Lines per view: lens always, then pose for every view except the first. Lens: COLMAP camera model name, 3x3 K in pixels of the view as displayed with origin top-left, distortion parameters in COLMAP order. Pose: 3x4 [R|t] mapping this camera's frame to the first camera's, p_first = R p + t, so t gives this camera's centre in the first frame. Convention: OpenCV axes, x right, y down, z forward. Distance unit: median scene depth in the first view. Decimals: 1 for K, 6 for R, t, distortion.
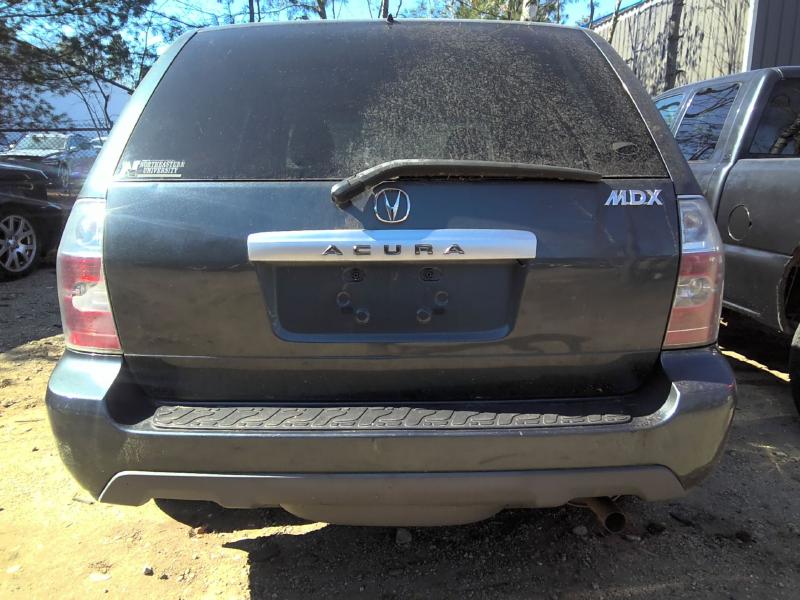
lens RADIAL K [[667.4, 0, 401.9], [0, 667.4, 297.0], [0, 0, 1]] dist [0.061062, -0.108678]
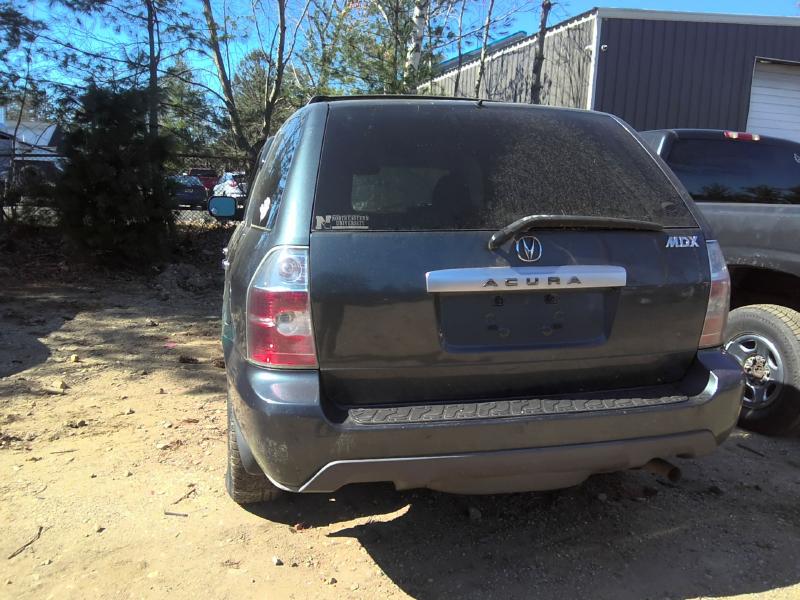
lens RADIAL K [[667.4, 0, 395.4], [0, 667.4, 298.9], [0, 0, 1]] dist [0.061062, -0.108678]
pose [[0.974711, -0.023377, 0.222243, -0.555905], [0.031158, 0.999016, -0.031566, -0.001443], [-0.221286, 0.037692, 0.974480, -0.244610]]
